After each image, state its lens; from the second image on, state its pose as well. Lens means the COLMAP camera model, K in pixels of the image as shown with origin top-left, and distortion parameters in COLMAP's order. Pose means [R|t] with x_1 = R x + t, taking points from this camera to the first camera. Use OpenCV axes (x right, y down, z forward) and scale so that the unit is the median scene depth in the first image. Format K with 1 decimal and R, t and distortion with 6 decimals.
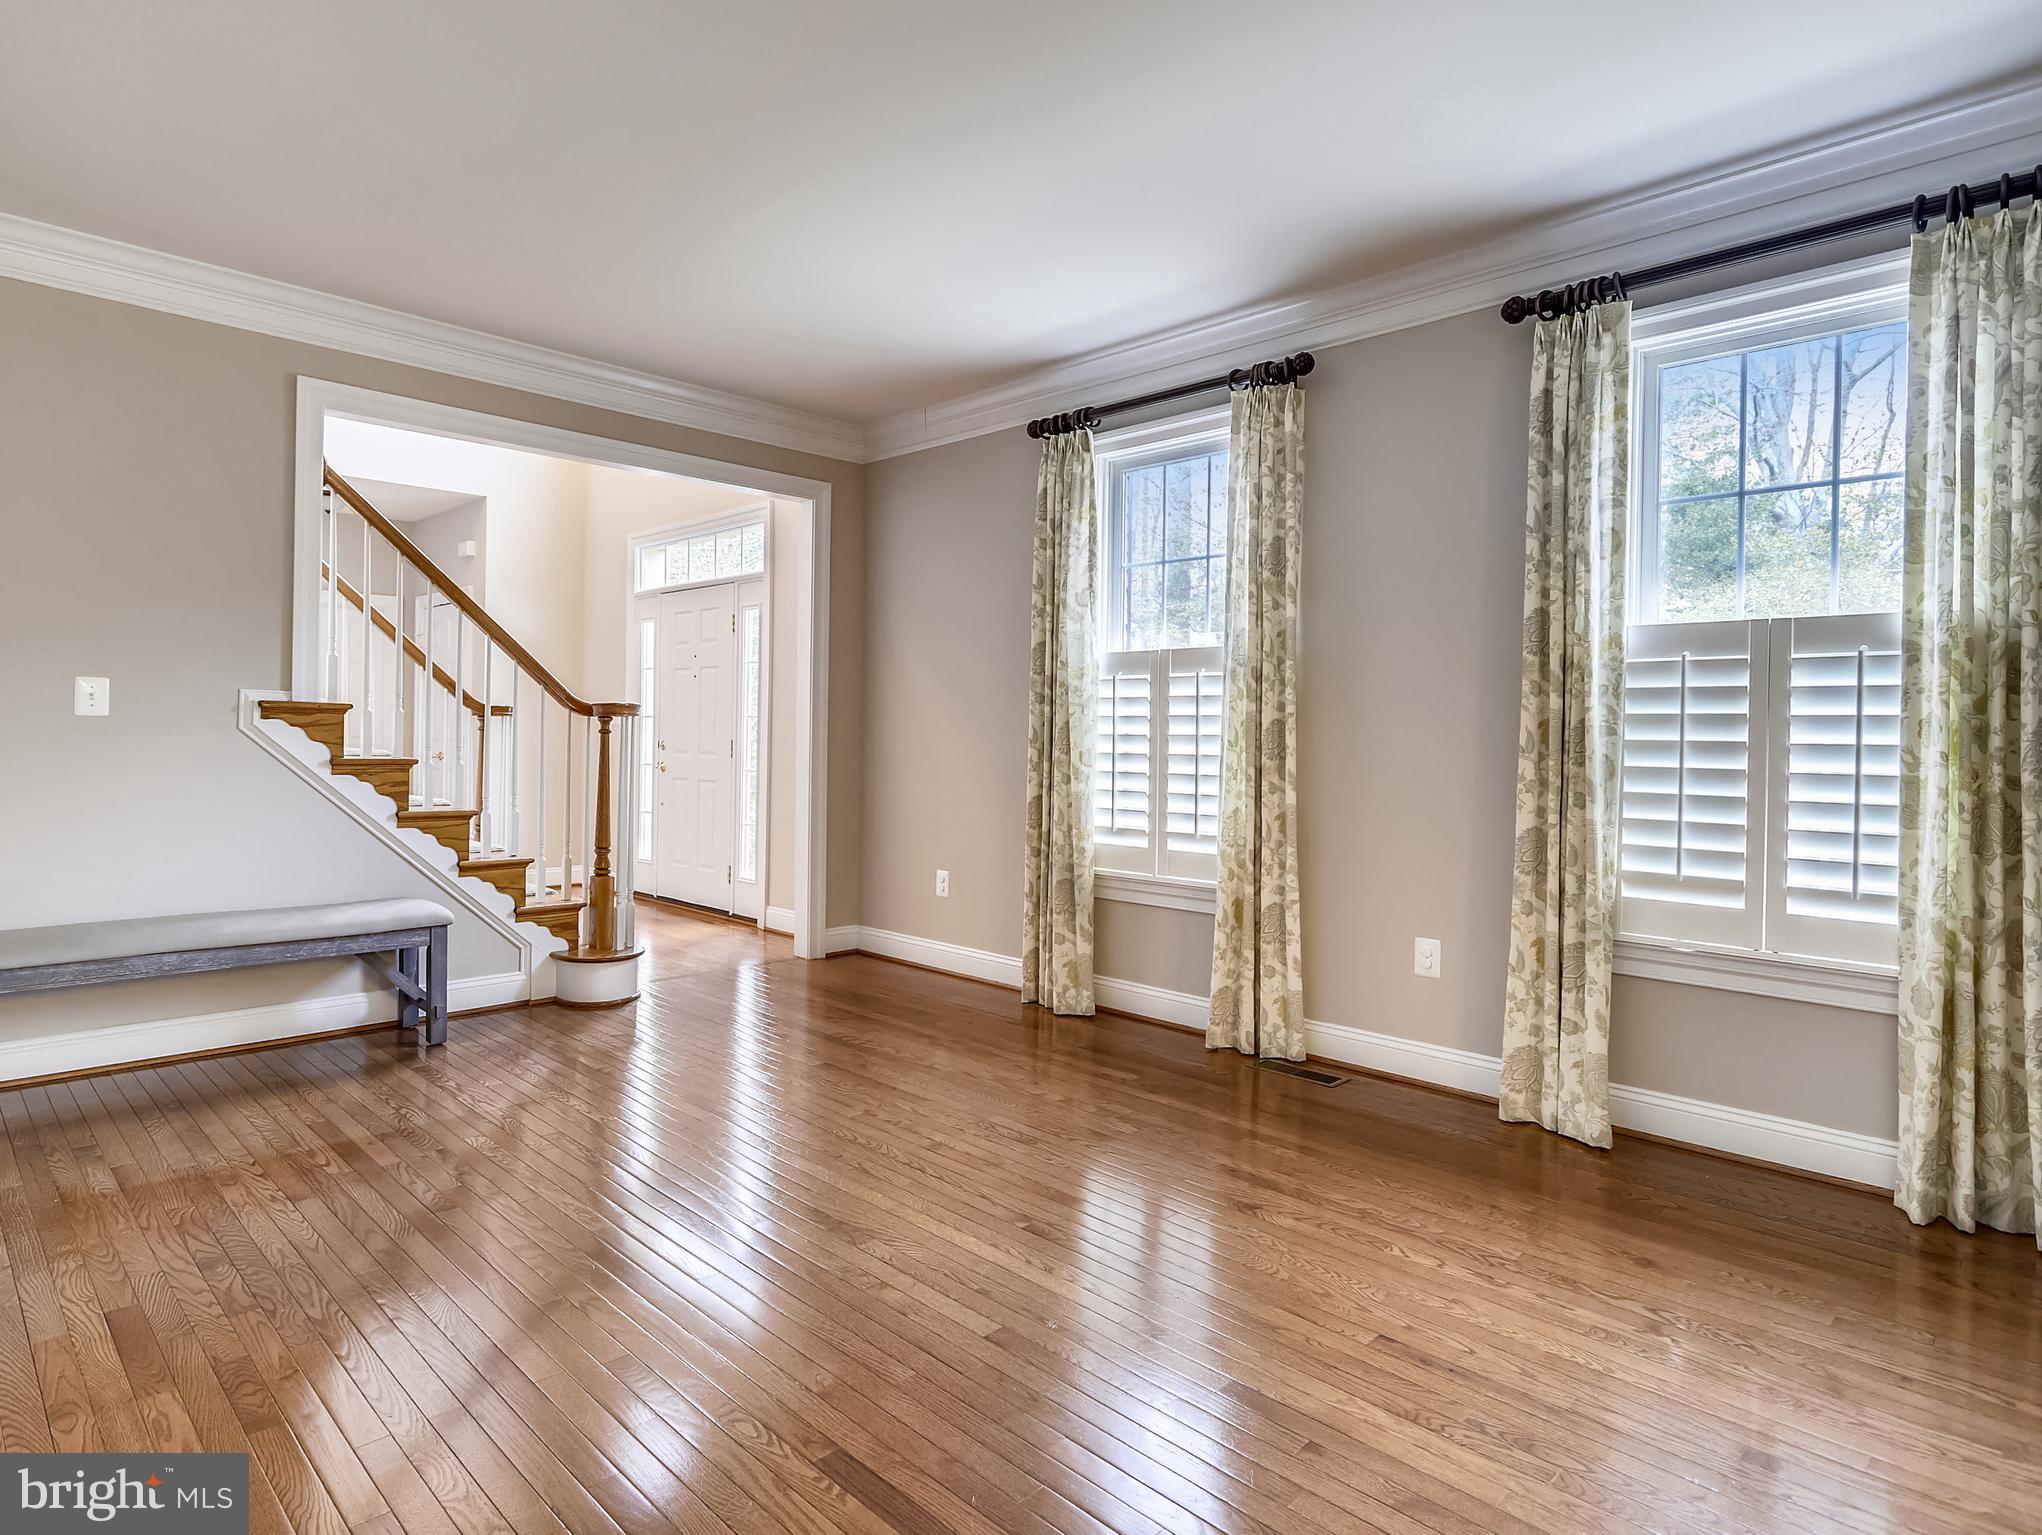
lens RADIAL K [[1117.5, 0, 1024.0], [0, 1117.5, 722.4], [0, 0, 1]] dist [-0.002029, -0.000422]
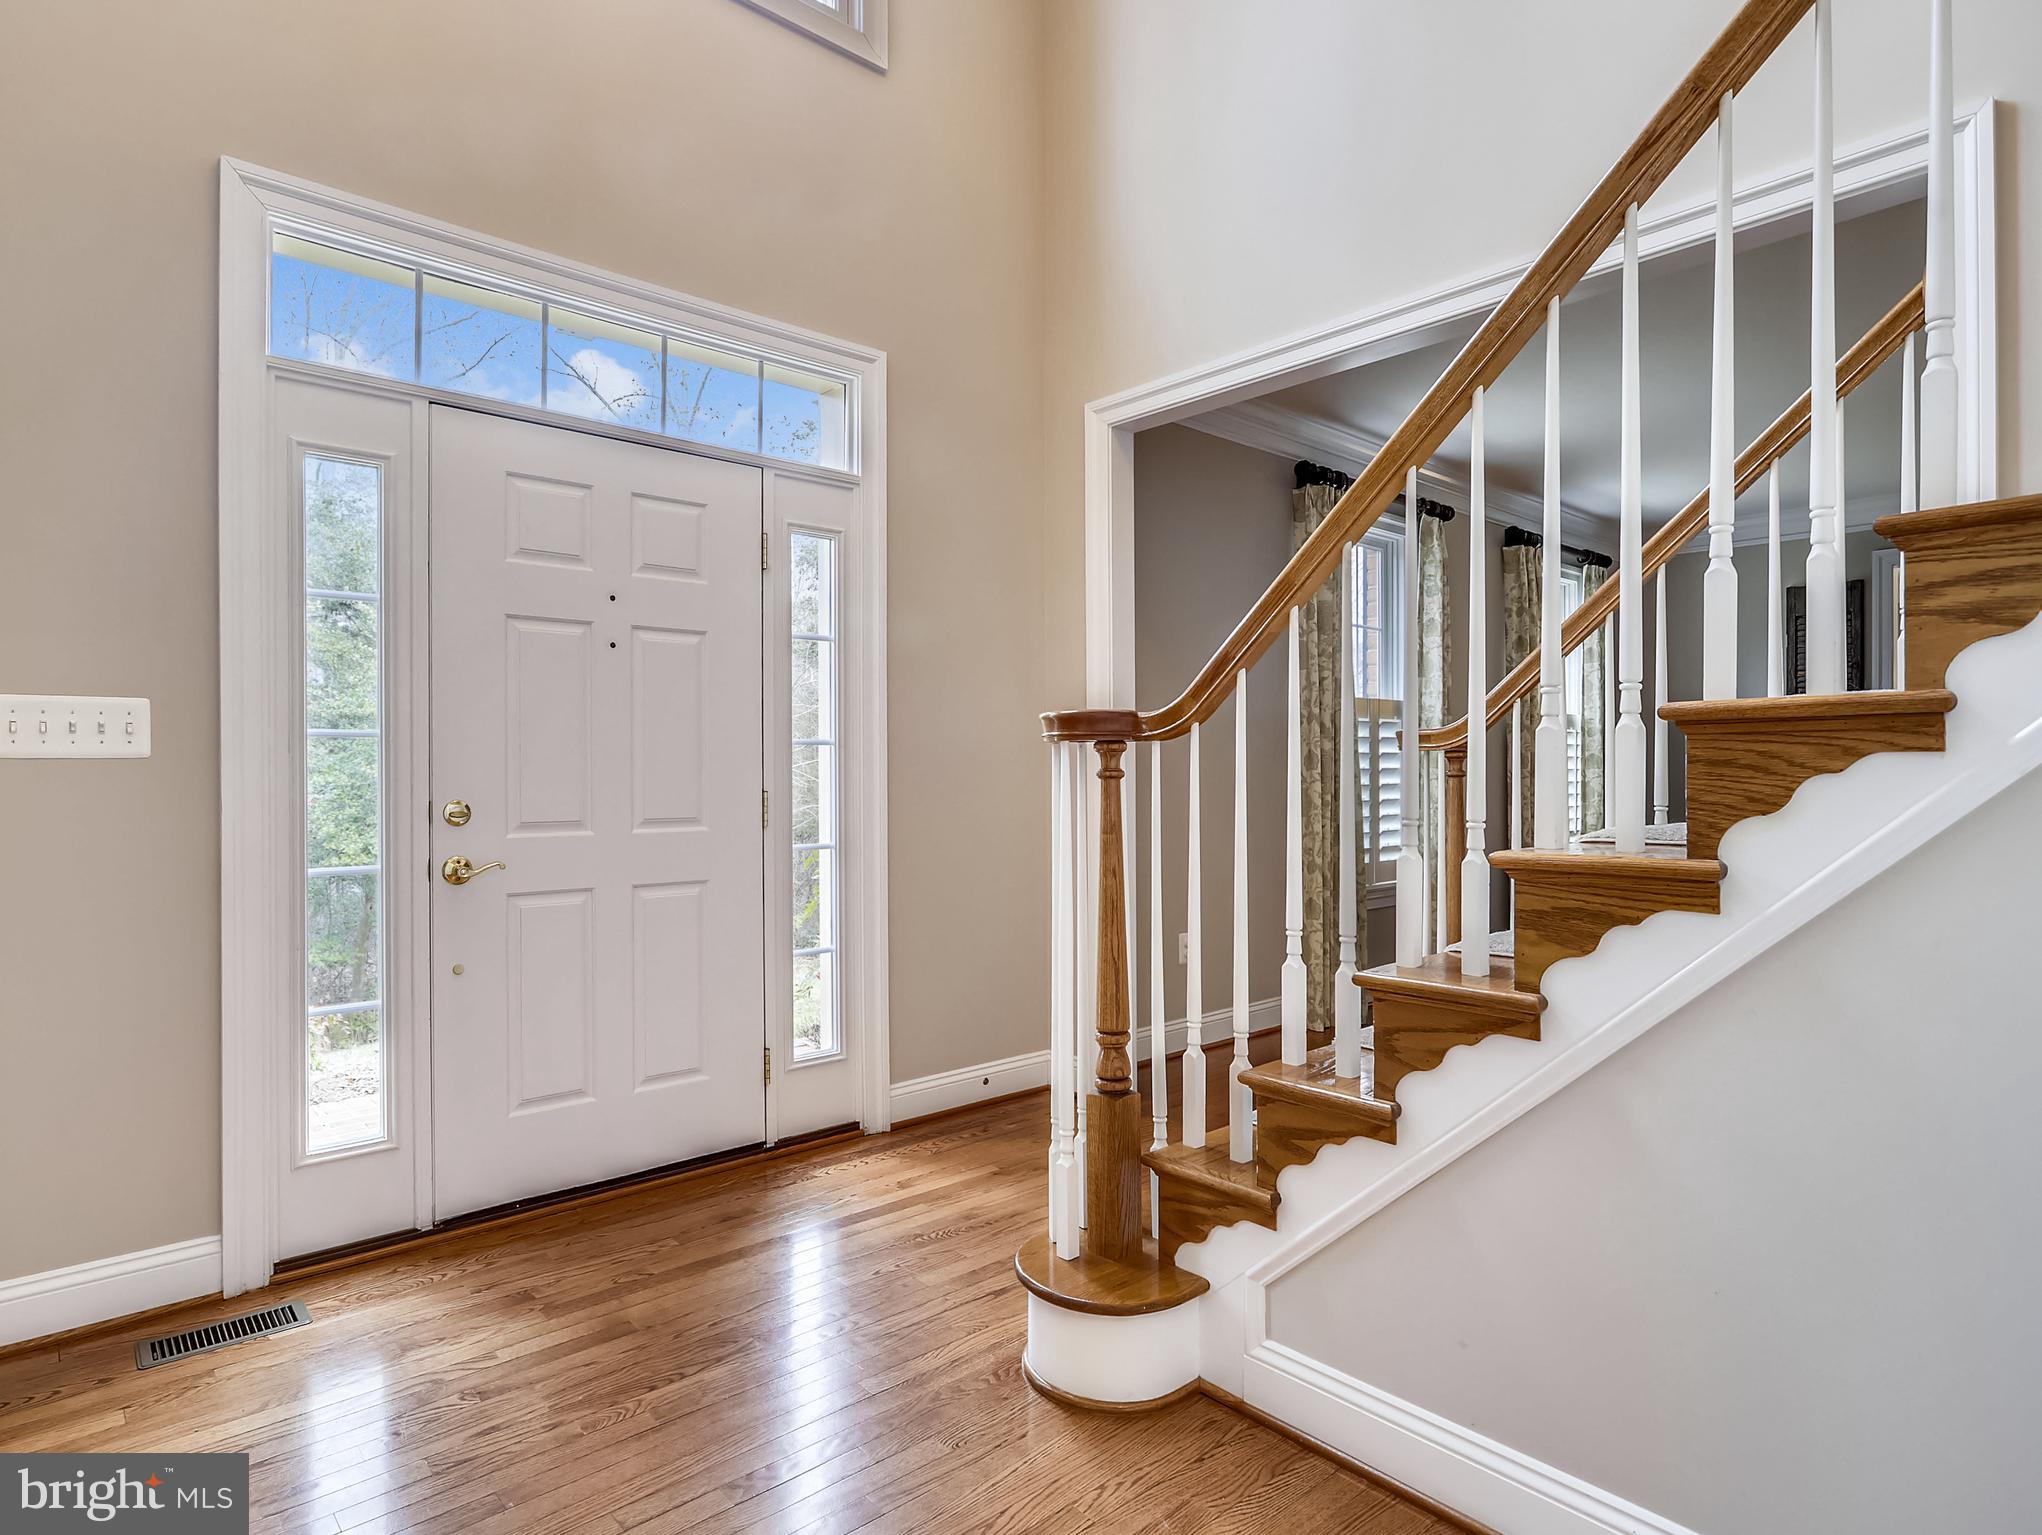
lens RADIAL K [[1120.0, 0, 1021.0], [0, 1120.0, 767.5], [0, 0, 1]] dist [0.000722, 0.000055]
pose [[0.072048, -0.003738, 0.997394, -1.073613], [-0.001230, 0.999992, 0.003837, 0.004435], [-0.997400, -0.001504, 0.072042, 1.246241]]
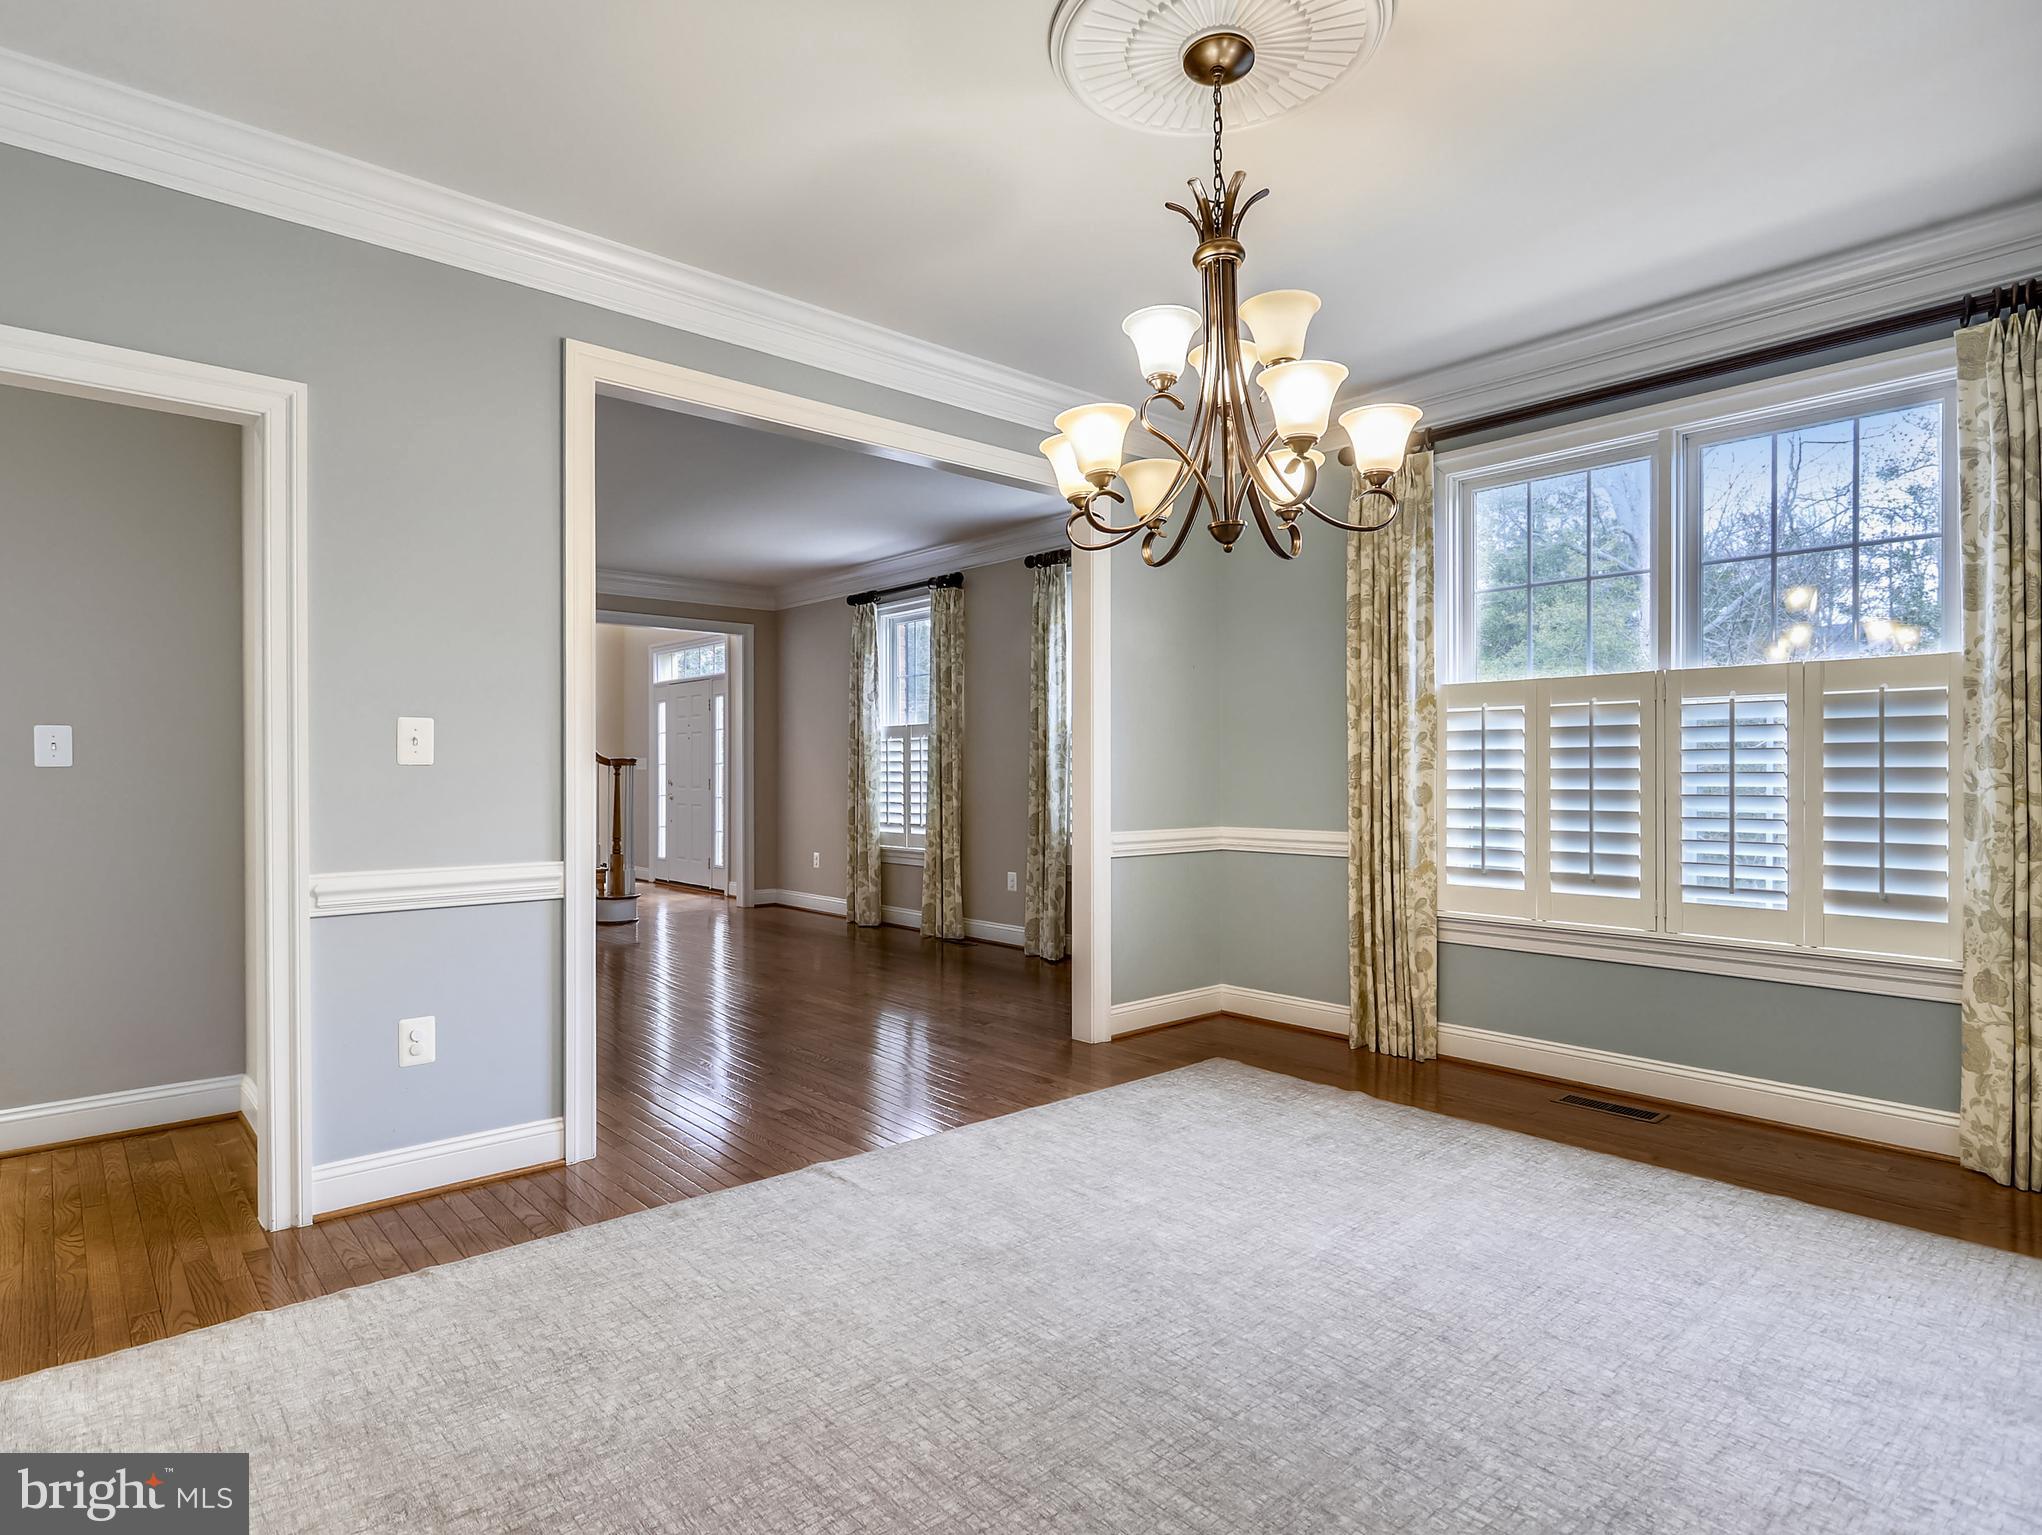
lens RADIAL K [[1120.0, 0, 1021.0], [0, 1120.0, 767.5], [0, 0, 1]] dist [0.000722, 0.000055]
pose [[0.997308, -0.013269, -0.072115, 0.424504], [0.013249, 0.999912, -0.000752, 0.008332], [0.072119, -0.000205, 0.997396, -0.791207]]
